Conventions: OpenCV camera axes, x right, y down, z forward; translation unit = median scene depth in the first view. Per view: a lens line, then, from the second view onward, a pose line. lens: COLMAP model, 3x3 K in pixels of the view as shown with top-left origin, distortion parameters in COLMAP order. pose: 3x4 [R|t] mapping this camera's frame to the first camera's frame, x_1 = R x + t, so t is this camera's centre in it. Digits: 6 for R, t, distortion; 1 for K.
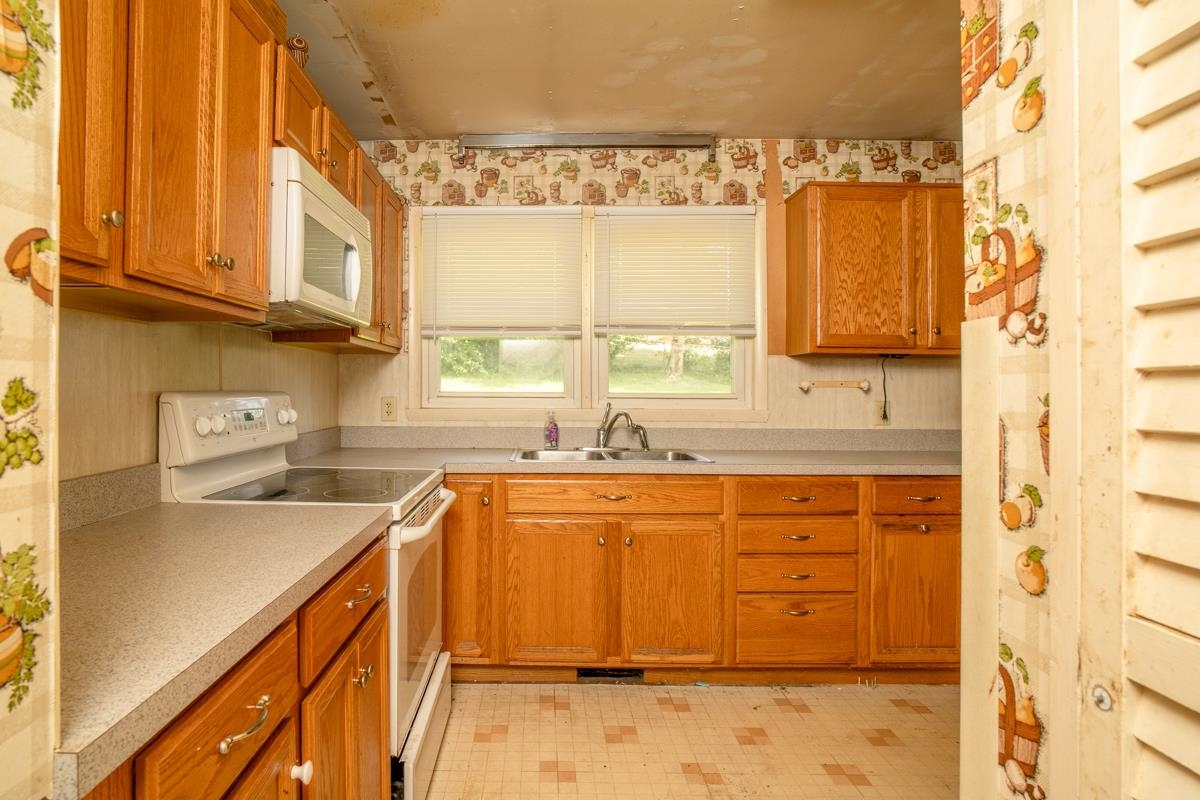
lens RADIAL K [[626.3, 0, 601.5], [0, 626.3, 390.0], [0, 0, 1]] dist [-0.046353, 0.019767]
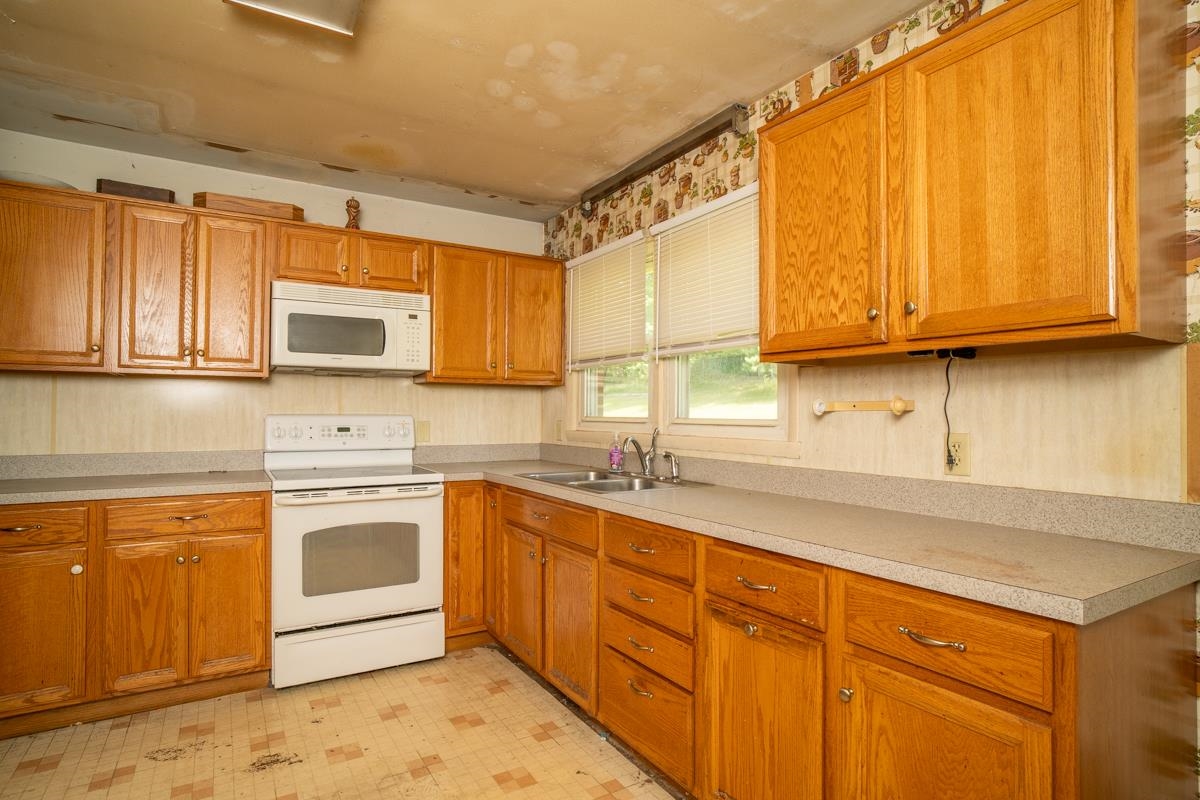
lens RADIAL K [[626.3, 0, 598.6], [0, 626.3, 408.7], [0, 0, 1]] dist [-0.046353, 0.019767]
pose [[0.539302, -0.008536, -0.842069, 0.755851], [-0.005474, 0.999892, -0.013642, 0.004139], [0.842094, 0.011966, 0.539197, 0.402889]]
